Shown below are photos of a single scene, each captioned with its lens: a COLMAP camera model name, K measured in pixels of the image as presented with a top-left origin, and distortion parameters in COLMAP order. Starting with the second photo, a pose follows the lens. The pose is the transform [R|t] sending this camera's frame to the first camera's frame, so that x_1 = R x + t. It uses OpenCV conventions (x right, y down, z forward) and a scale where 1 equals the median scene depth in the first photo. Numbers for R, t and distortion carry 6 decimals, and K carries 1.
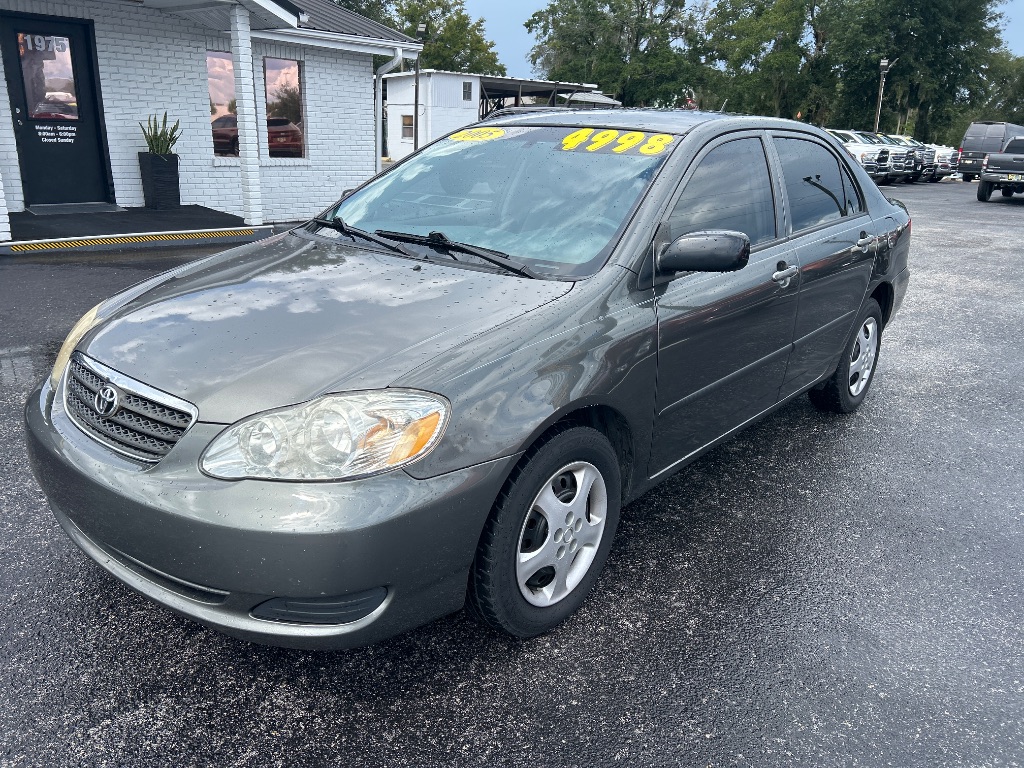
lens RADIAL K [[801.0, 0, 494.6], [0, 801.0, 389.7], [0, 0, 1]] dist [0.064856, -0.078166]
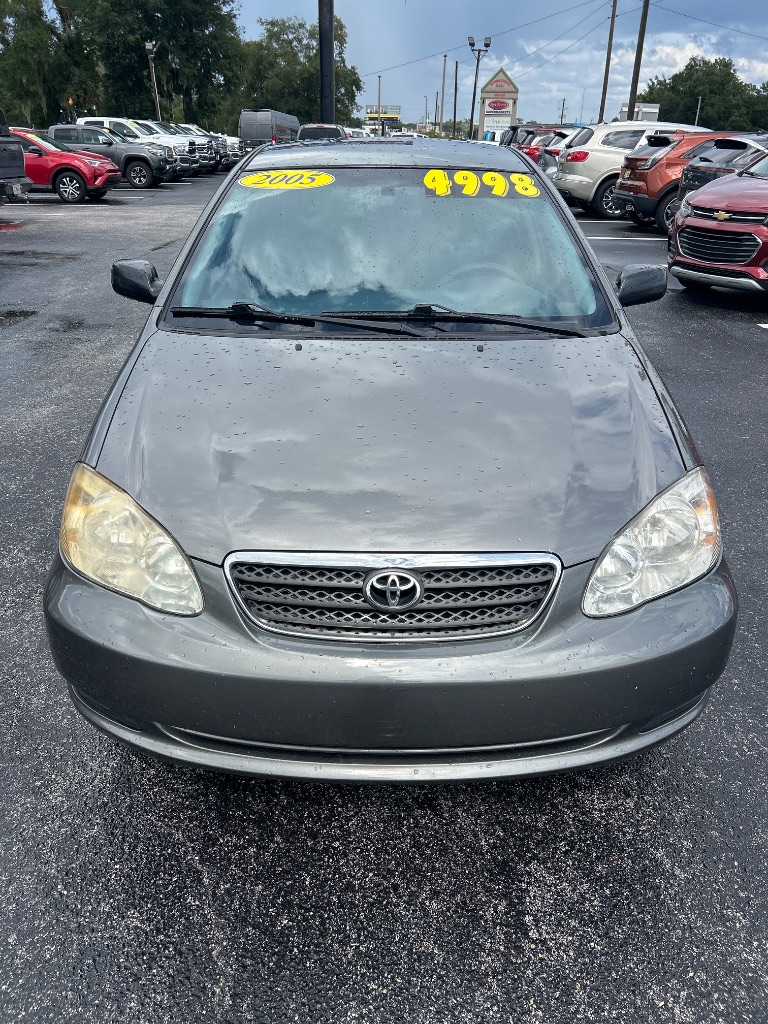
lens RADIAL K [[808.2, 0, 376.0], [0, 808.2, 516.3], [0, 0, 1]] dist [0.069639, -0.081091]
pose [[0.741829, -0.311767, 0.593710, -0.101645], [0.220870, 0.949549, 0.222650, -0.025609], [-0.633172, -0.034035, 0.773263, 0.042792]]
